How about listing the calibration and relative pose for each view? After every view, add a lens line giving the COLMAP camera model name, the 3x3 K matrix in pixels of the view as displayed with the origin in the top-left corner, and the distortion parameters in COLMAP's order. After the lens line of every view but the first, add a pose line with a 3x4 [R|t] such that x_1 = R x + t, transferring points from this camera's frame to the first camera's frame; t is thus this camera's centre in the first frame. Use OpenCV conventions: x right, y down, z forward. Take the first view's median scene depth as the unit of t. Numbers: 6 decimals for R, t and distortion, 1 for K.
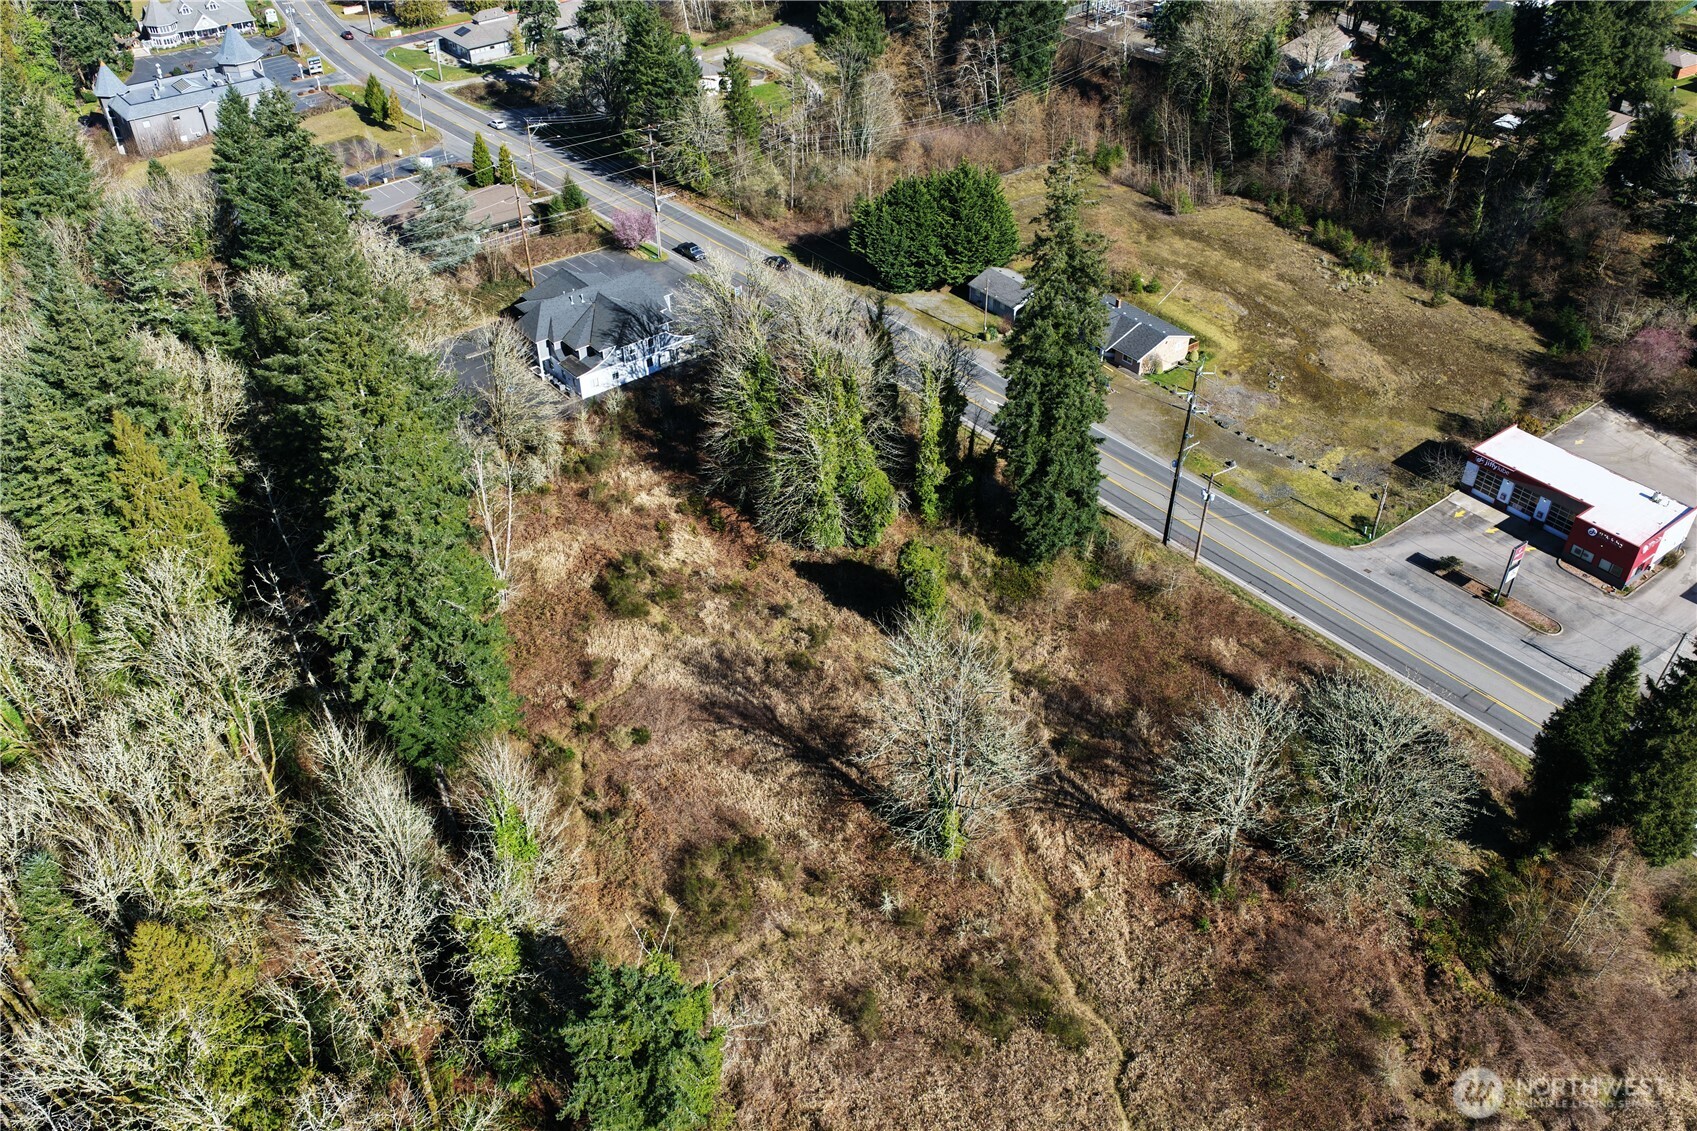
lens RADIAL K [[1406.0, 0, 848.2], [0, 1406.0, 557.8], [0, 0, 1]] dist [-0.012614, 0.036260]
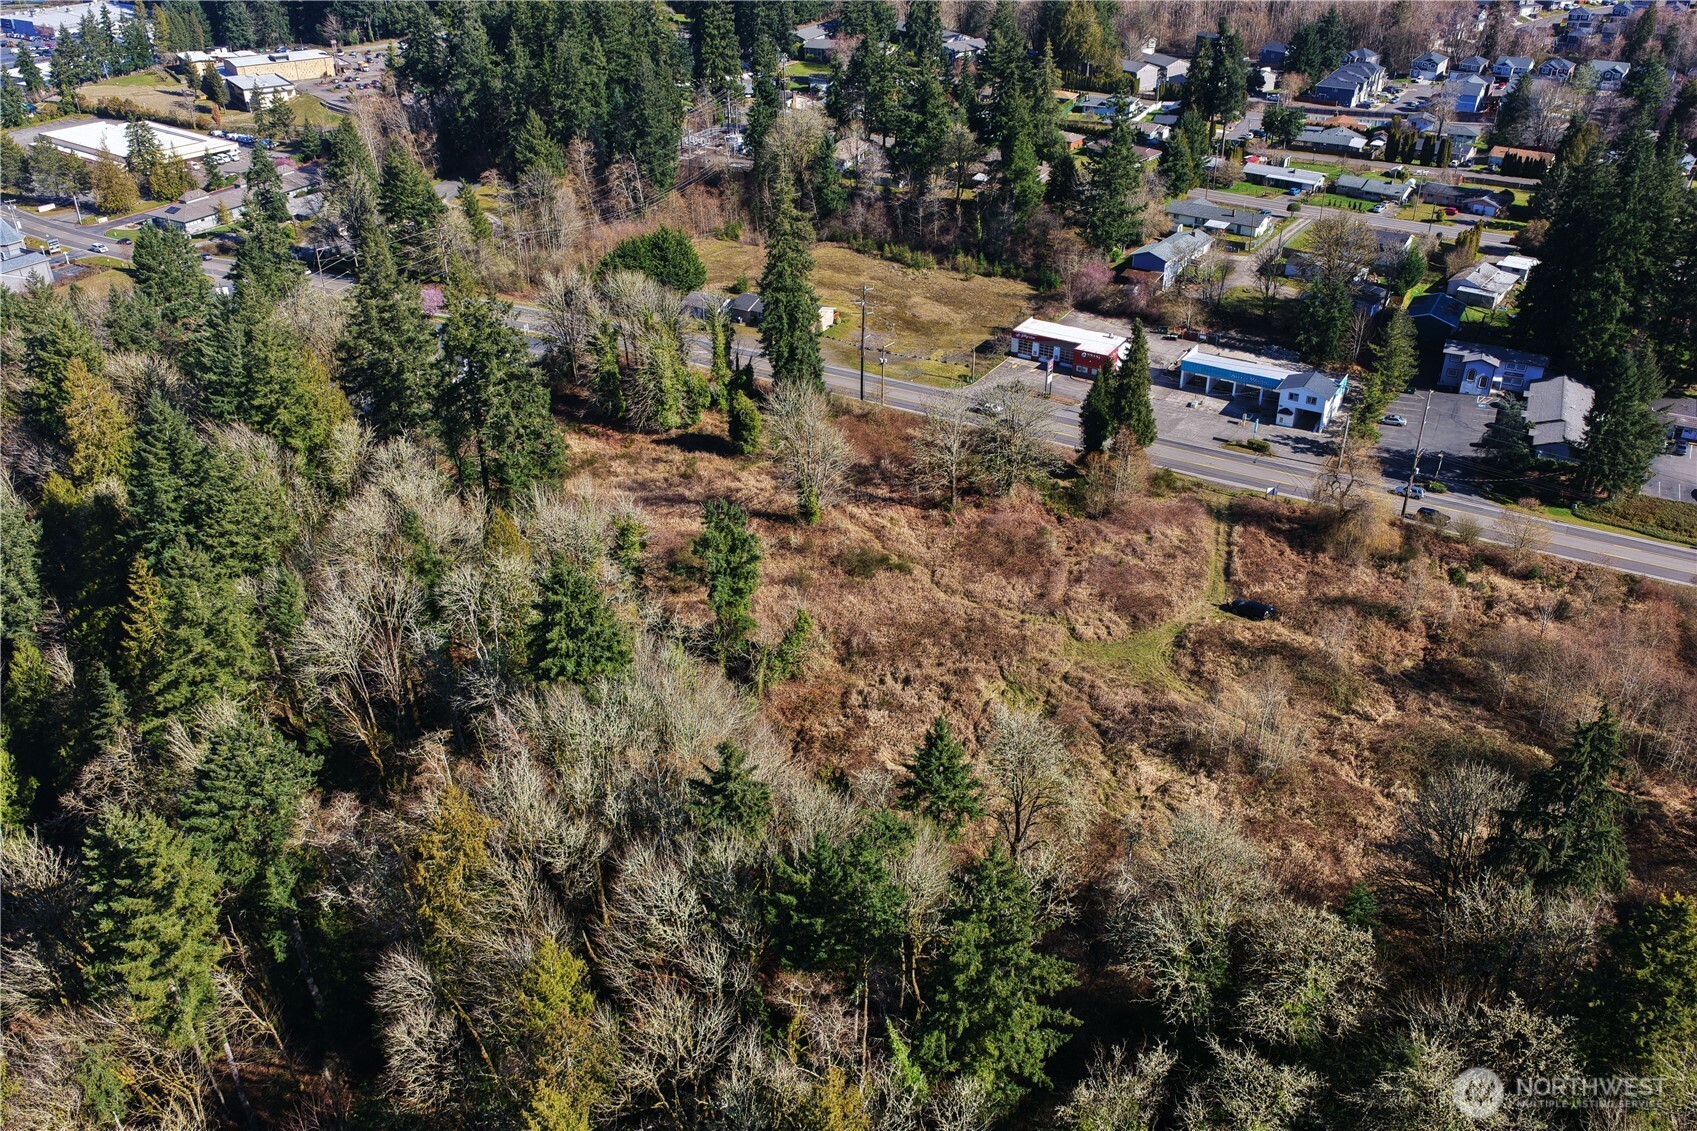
lens RADIAL K [[1406.0, 0, 853.1], [0, 1406.0, 566.6], [0, 0, 1]] dist [-0.012614, 0.036260]
pose [[0.932367, -0.179799, 0.313631, -0.260003], [0.216739, 0.972355, -0.086893, 0.244167], [-0.289338, 0.148993, 0.945561, -0.417419]]
